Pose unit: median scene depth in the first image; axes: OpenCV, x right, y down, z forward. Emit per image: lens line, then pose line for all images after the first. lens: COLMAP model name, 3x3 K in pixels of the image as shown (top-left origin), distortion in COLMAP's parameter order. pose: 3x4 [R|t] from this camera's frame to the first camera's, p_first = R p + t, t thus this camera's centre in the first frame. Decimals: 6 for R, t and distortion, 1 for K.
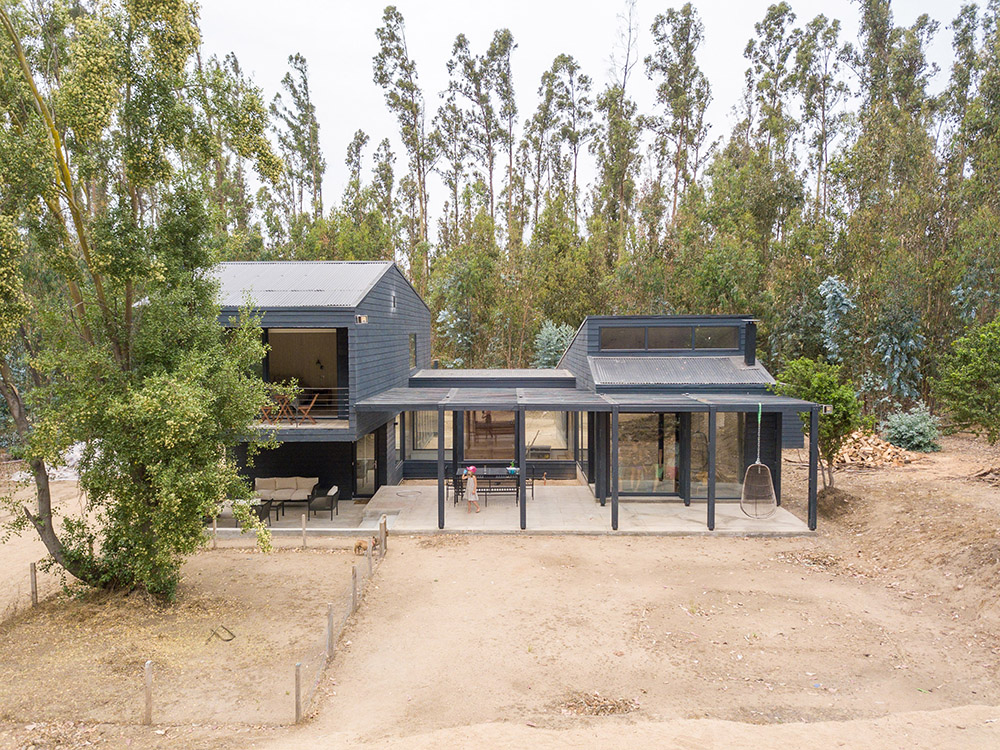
lens RADIAL K [[768.3, 0, 503.5], [0, 768.3, 371.5], [0, 0, 1]] dist [0.002167, 0.003575]
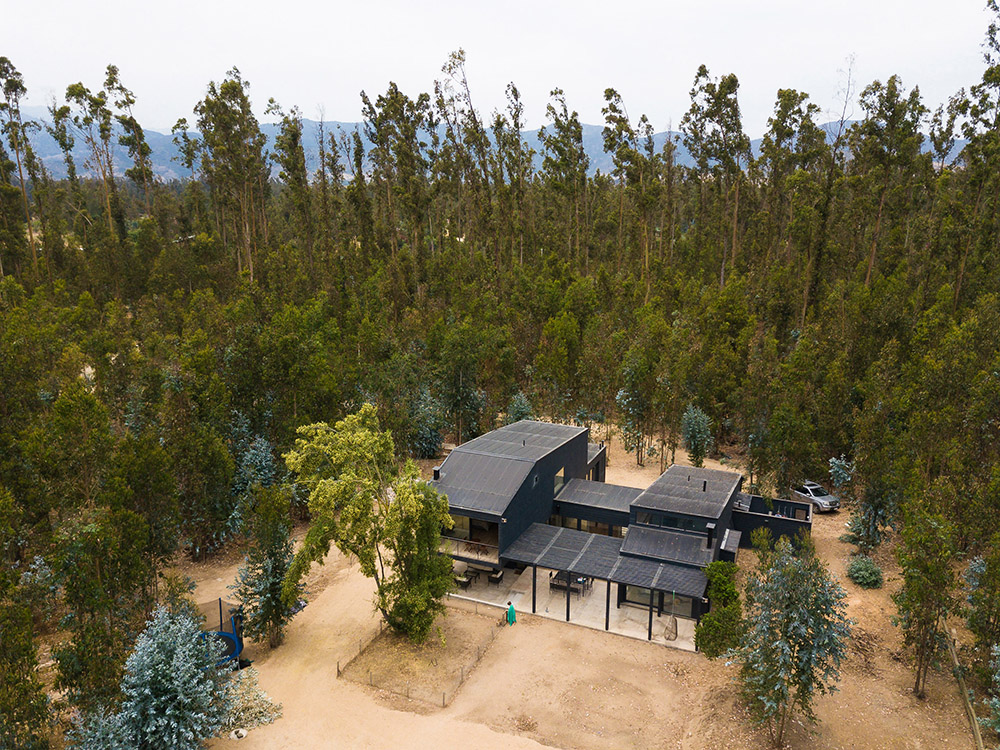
lens RADIAL K [[768.3, 0, 496.7], [0, 768.3, 370.6], [0, 0, 1]] dist [0.002167, 0.003575]
pose [[0.922444, 0.091223, -0.375200, 0.738893], [-0.024792, 0.983680, 0.178210, -1.100049], [0.385334, -0.155087, 0.909652, -1.228677]]
